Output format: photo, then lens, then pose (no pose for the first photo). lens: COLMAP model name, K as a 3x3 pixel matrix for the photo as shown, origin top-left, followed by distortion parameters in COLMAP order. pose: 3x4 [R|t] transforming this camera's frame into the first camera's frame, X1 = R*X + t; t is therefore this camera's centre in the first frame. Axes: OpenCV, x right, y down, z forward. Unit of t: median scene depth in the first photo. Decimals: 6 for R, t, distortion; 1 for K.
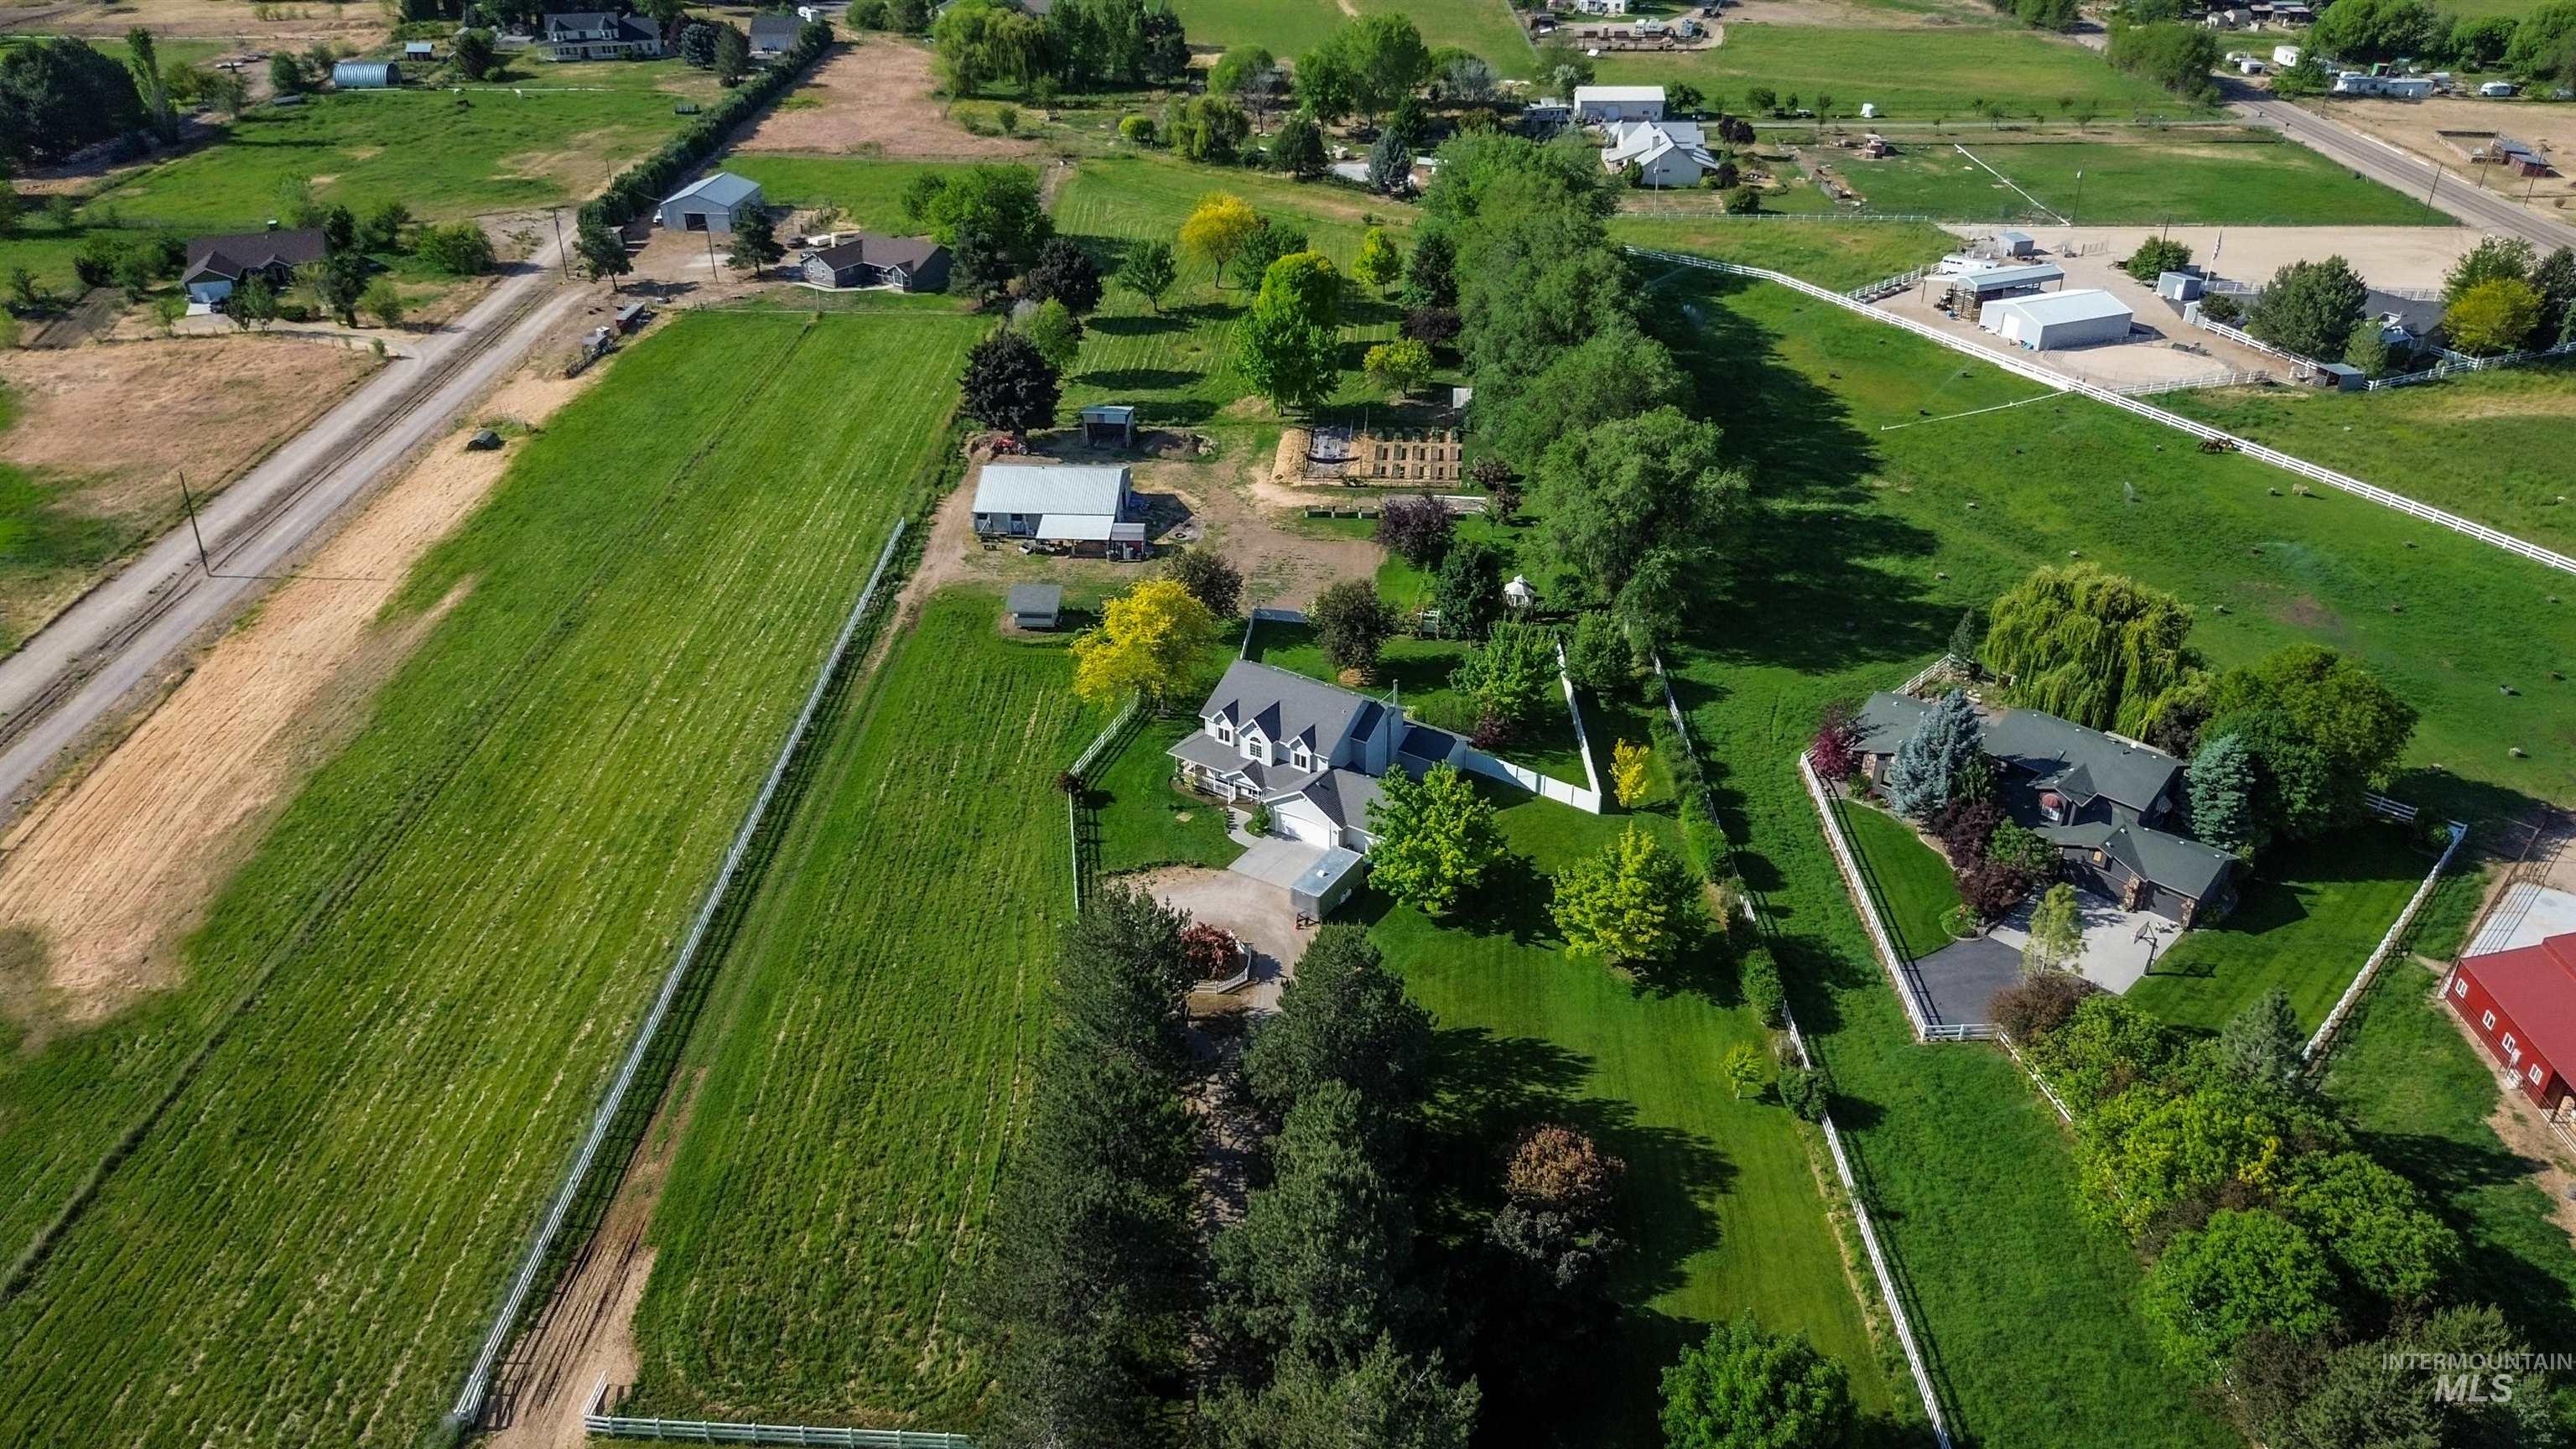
lens RADIAL K [[1833.3, 0, 1288.0], [0, 1833.3, 724.5], [0, 0, 1]] dist [0.060978, -0.062344]
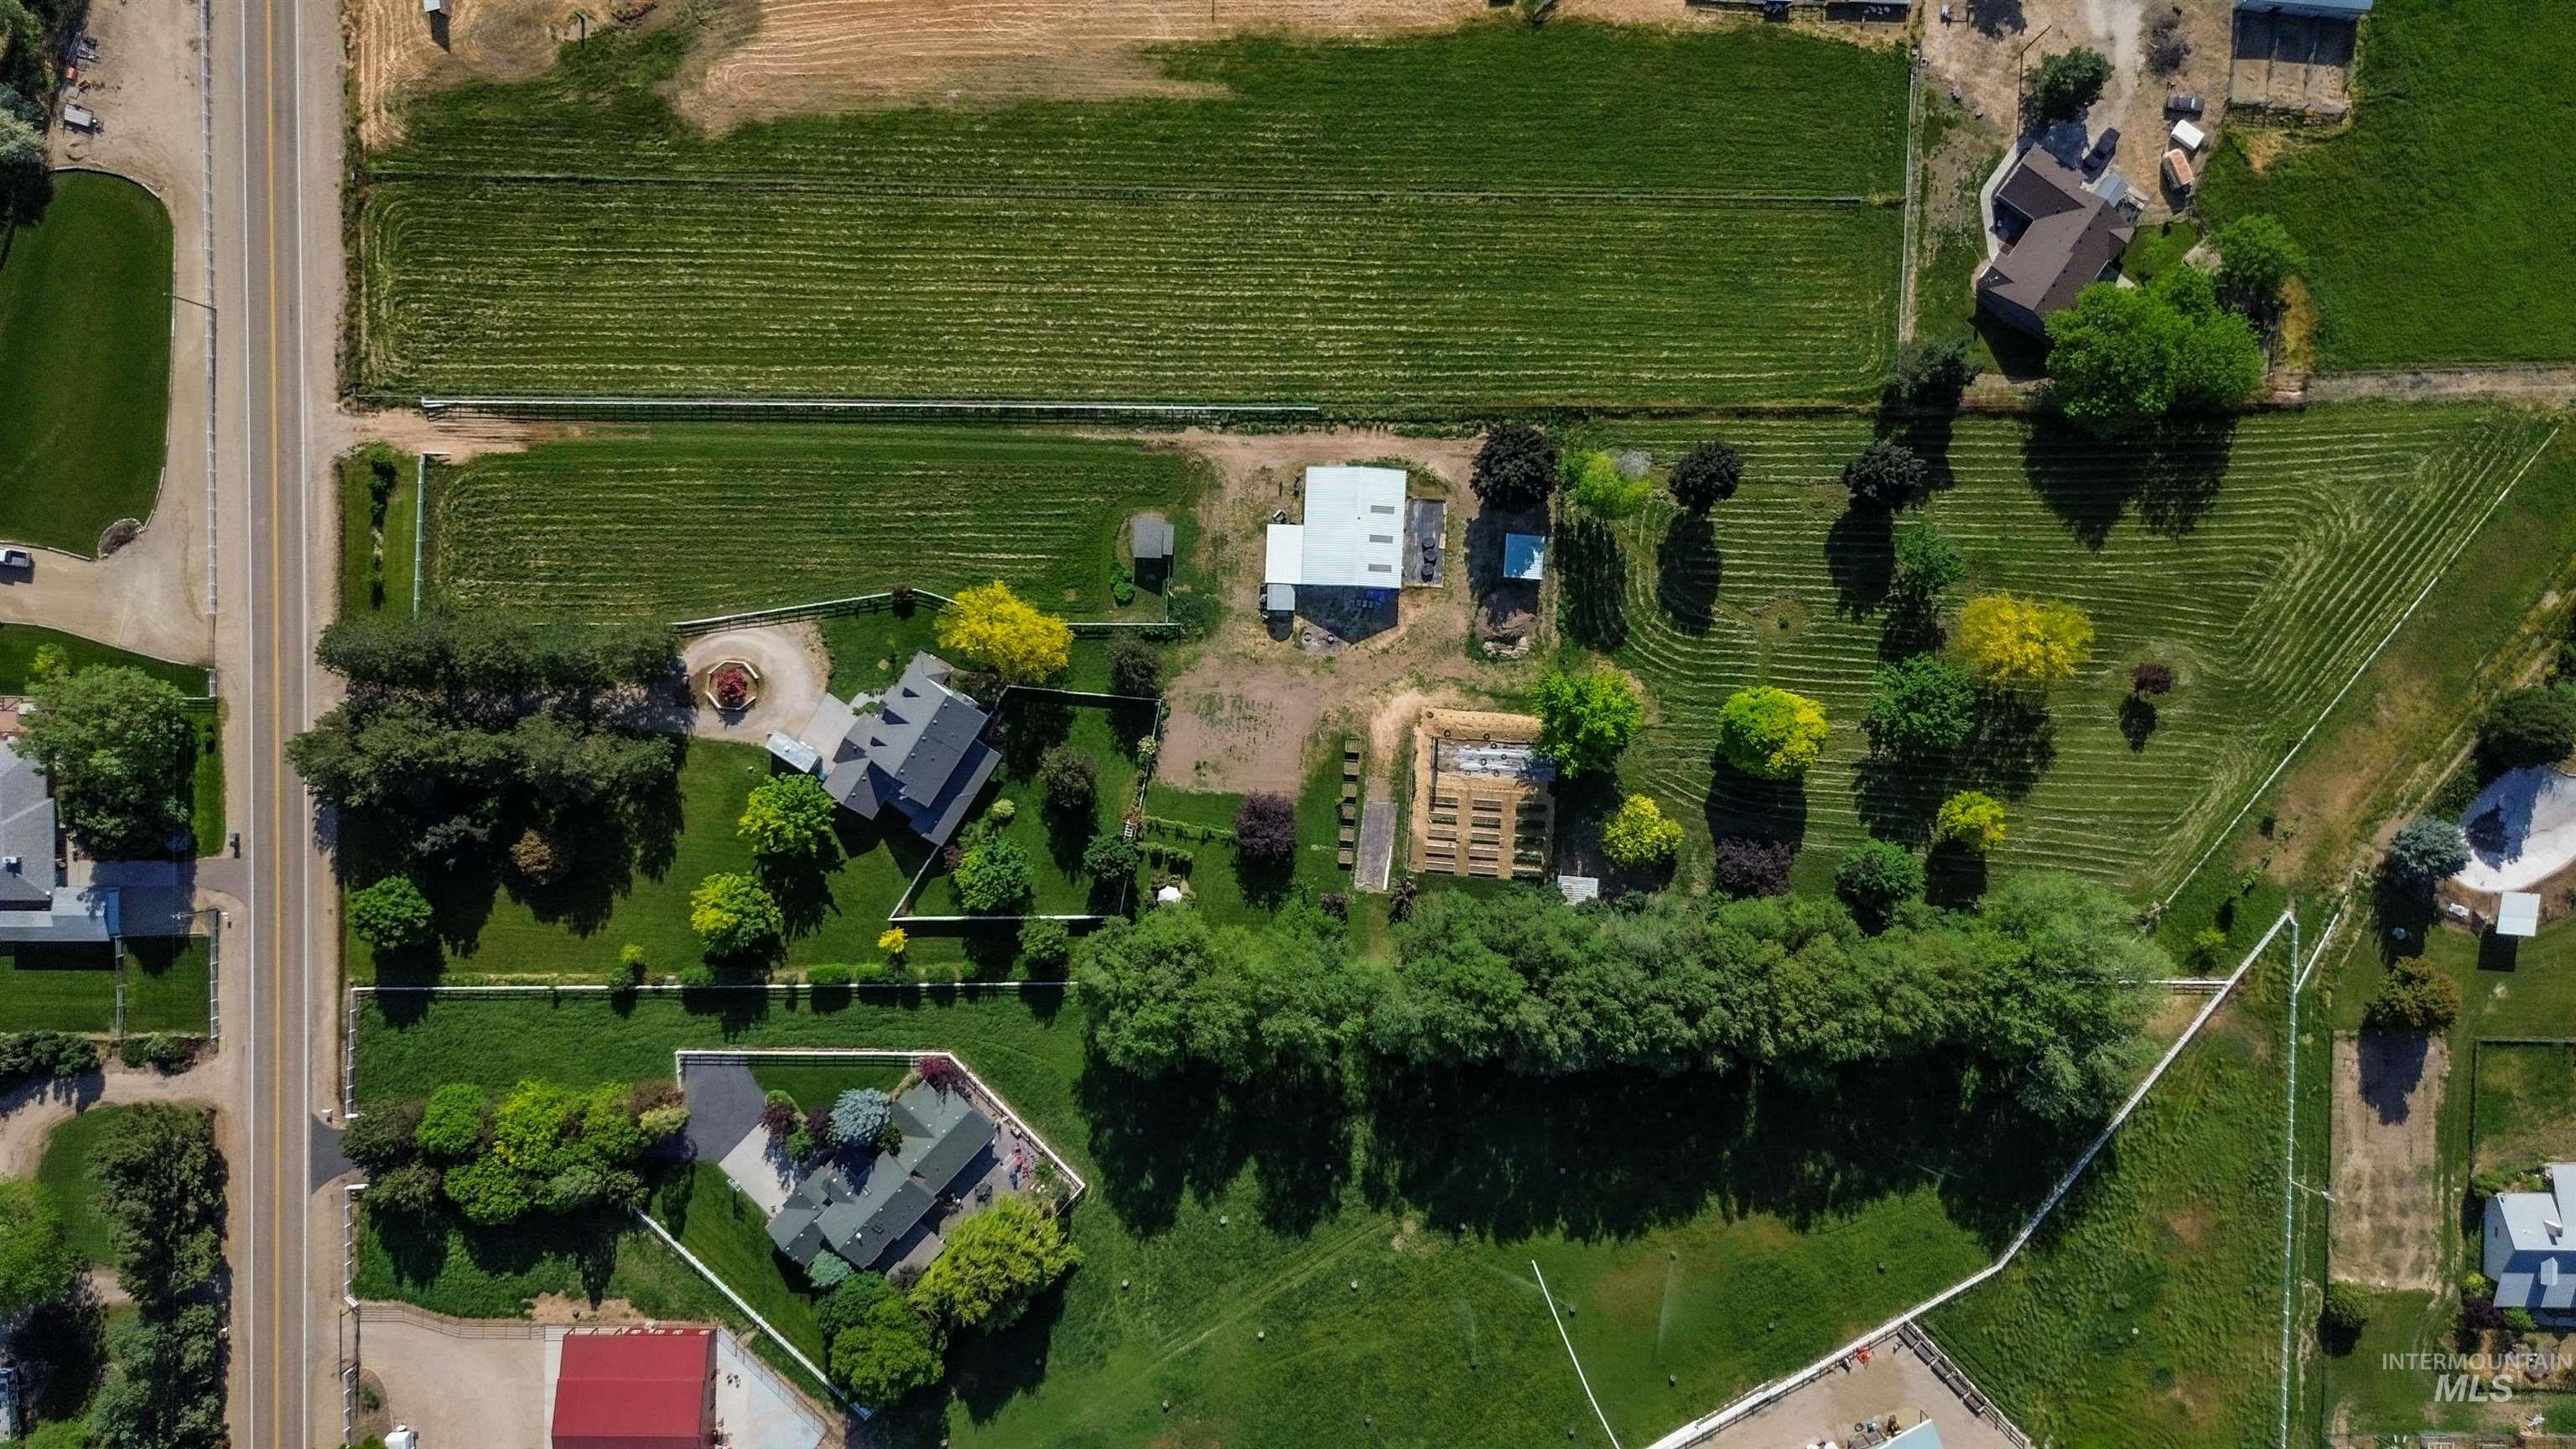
lens RADIAL K [[1833.3, 0, 1288.0], [0, 1833.3, 724.5], [0, 0, 1]] dist [0.060978, -0.062344]
pose [[0.009188, 0.999454, 0.031743, -0.038539], [-0.489922, -0.023174, 0.871458, -1.150507], [0.871718, -0.023559, 0.489442, 0.376009]]
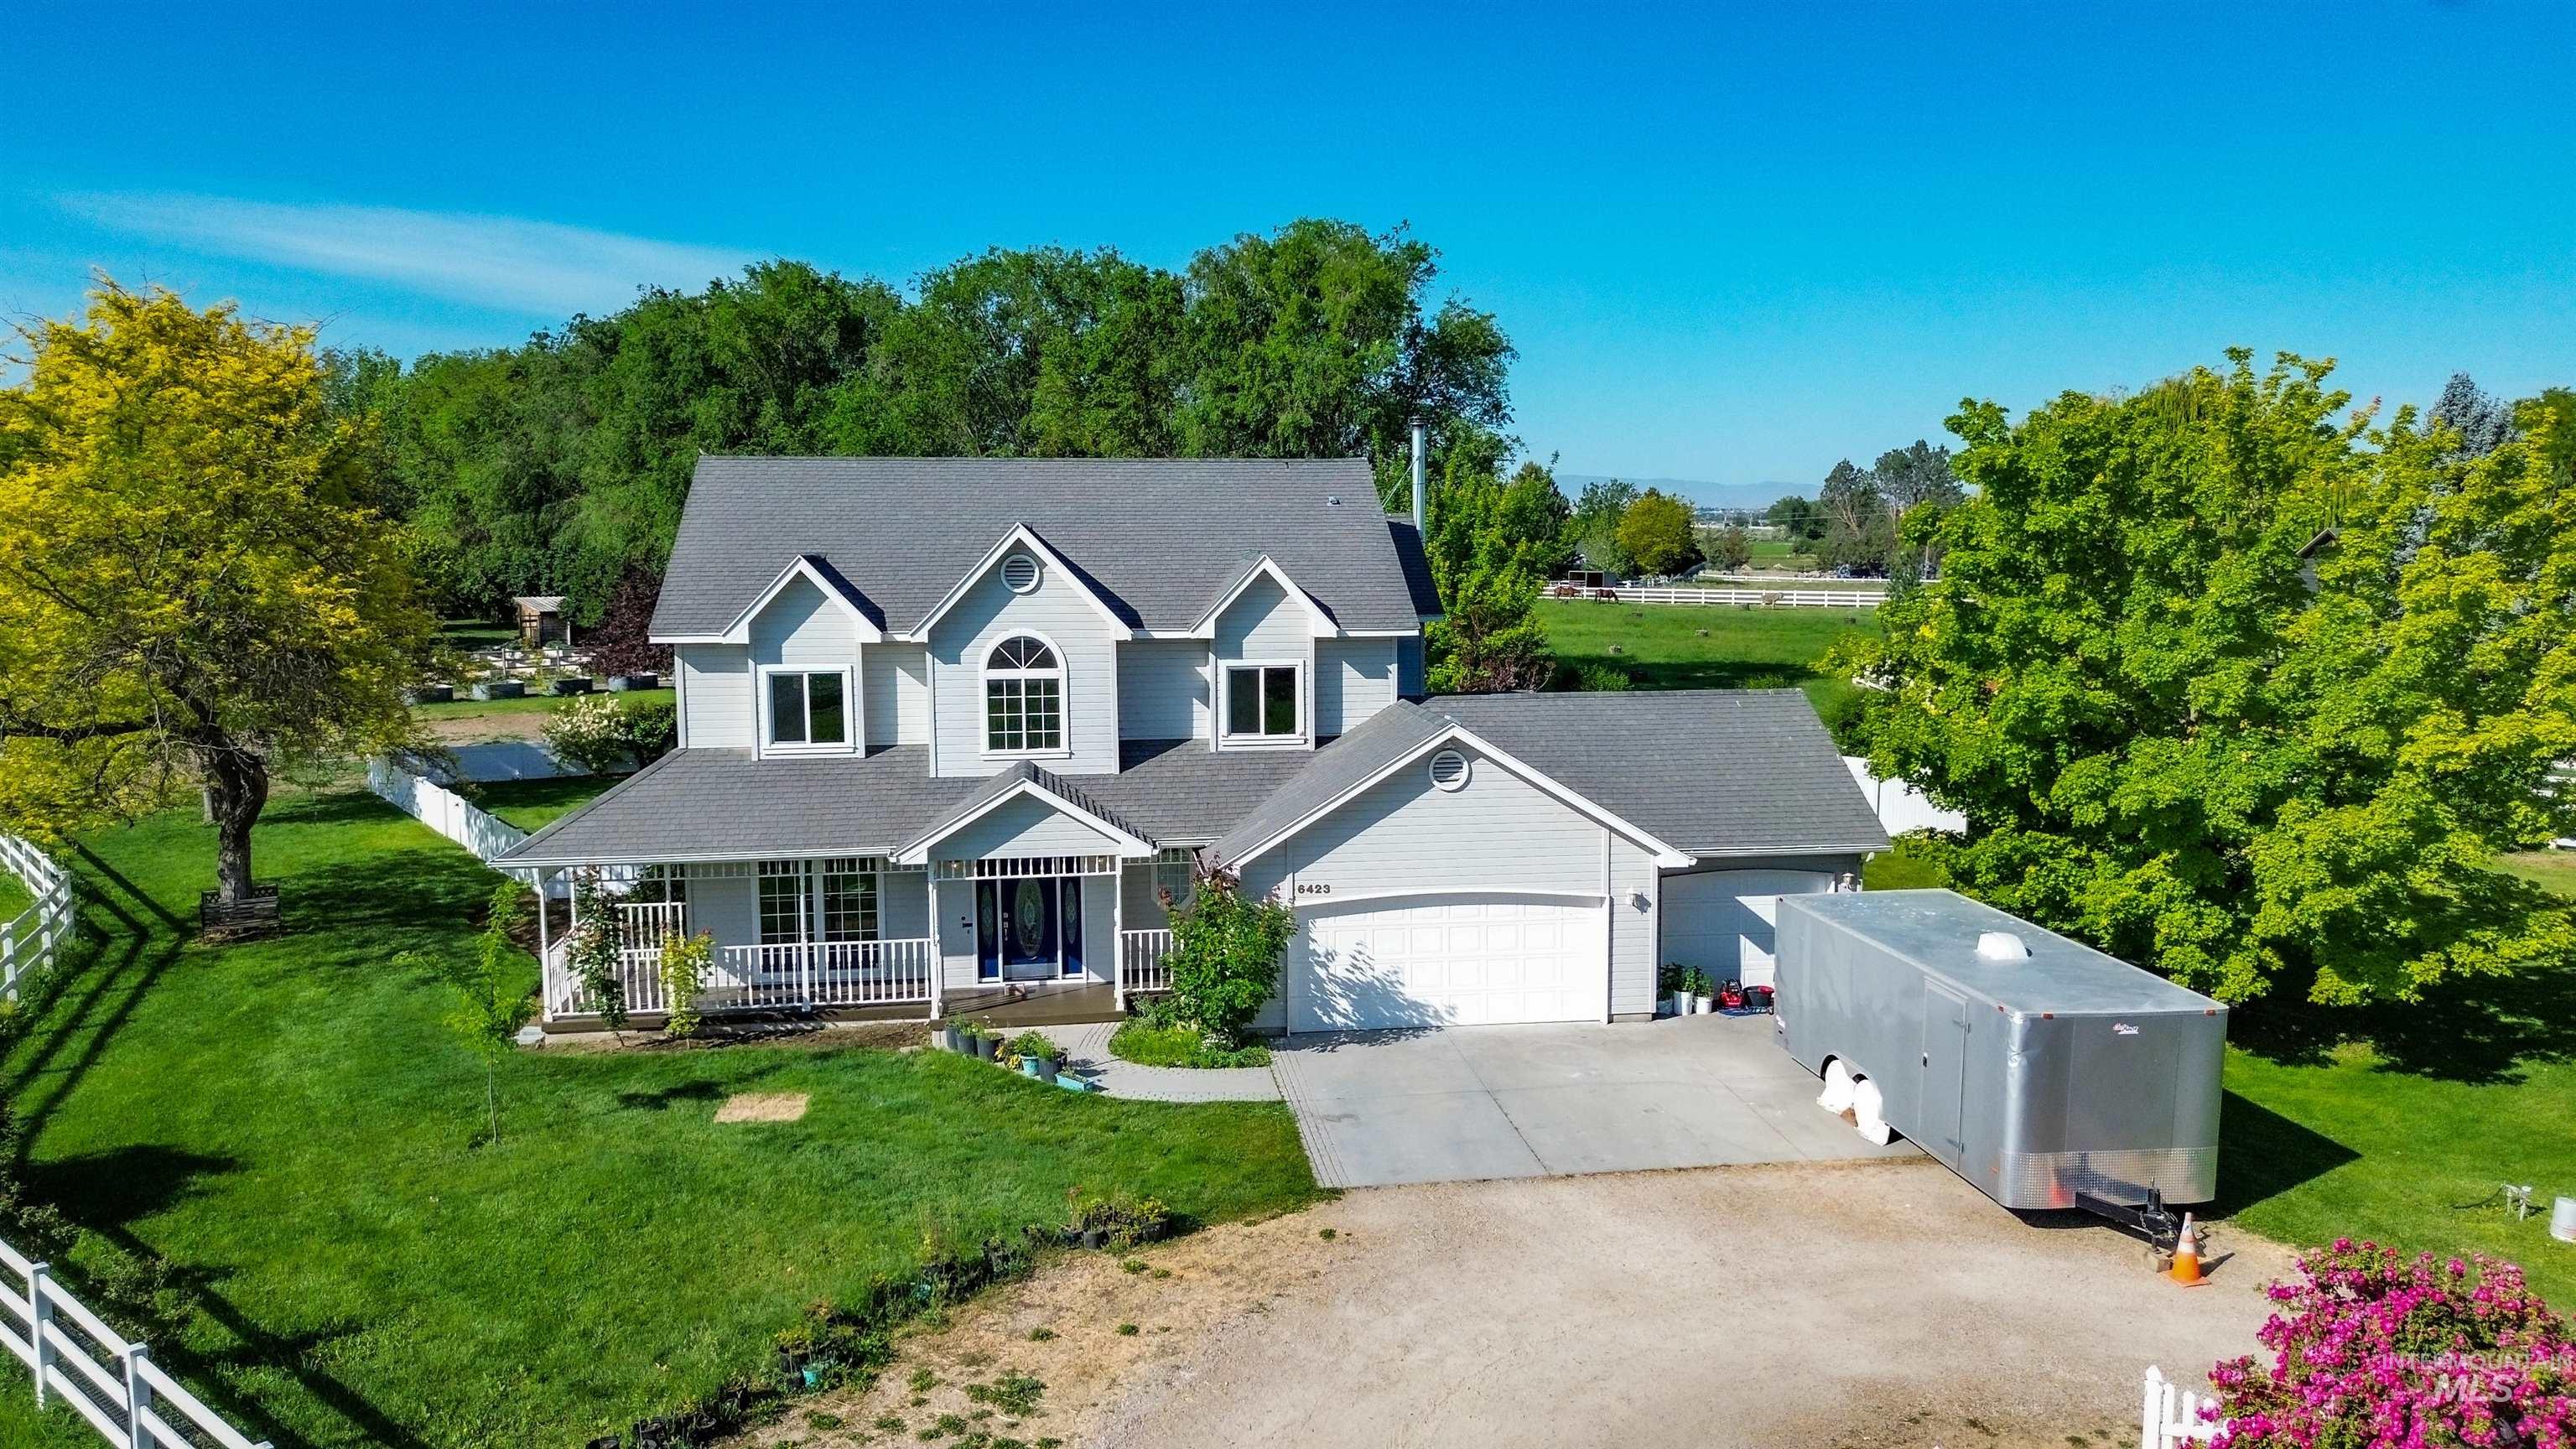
lens RADIAL K [[1855.8, 0, 1288.0], [0, 1855.8, 724.5], [0, 0, 1]] dist [0.013978, -0.000490]
pose [[0.747281, -0.072738, 0.660515, -0.096438], [0.328201, 0.904694, -0.271686, 0.059556], [-0.577802, 0.419808, 0.699933, 0.618234]]
